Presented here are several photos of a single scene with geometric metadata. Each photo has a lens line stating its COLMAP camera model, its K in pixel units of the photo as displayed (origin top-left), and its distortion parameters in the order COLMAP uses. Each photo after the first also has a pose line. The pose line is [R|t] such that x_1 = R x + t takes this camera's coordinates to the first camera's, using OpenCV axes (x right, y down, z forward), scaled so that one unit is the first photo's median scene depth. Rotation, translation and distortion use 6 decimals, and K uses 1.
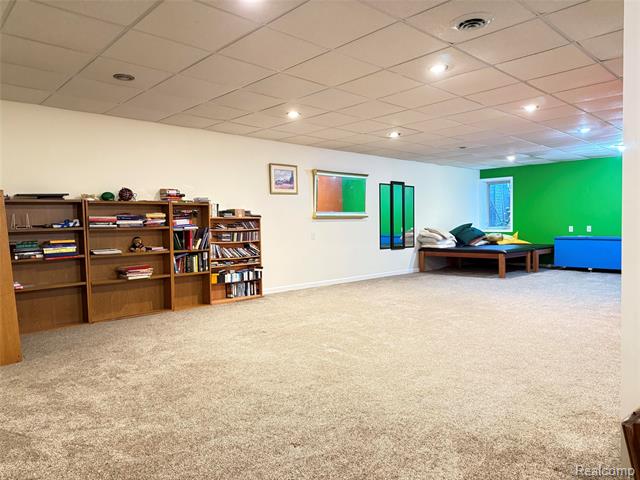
lens RADIAL K [[454.0, 0, 325.2], [0, 454.0, 239.6], [0, 0, 1]] dist [0.030922, -0.037006]
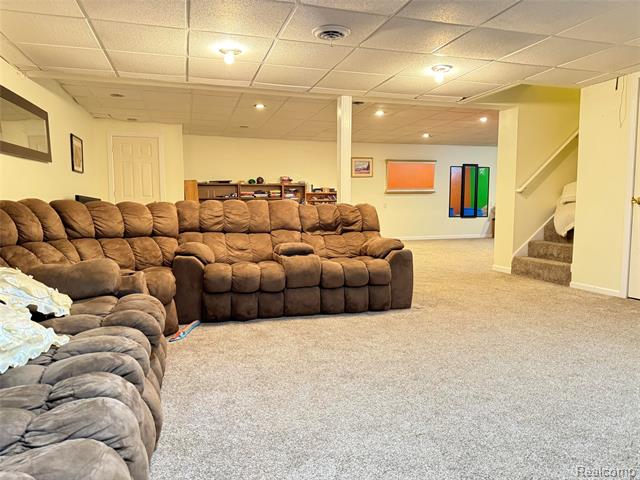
lens RADIAL K [[454.0, 0, 317.7], [0, 454.0, 241.9], [0, 0, 1]] dist [0.030922, -0.037006]
pose [[0.893740, 0.049392, -0.445857, 0.528843], [-0.023066, 0.997665, 0.064284, 0.023961], [0.447991, -0.047169, 0.892793, -0.488454]]
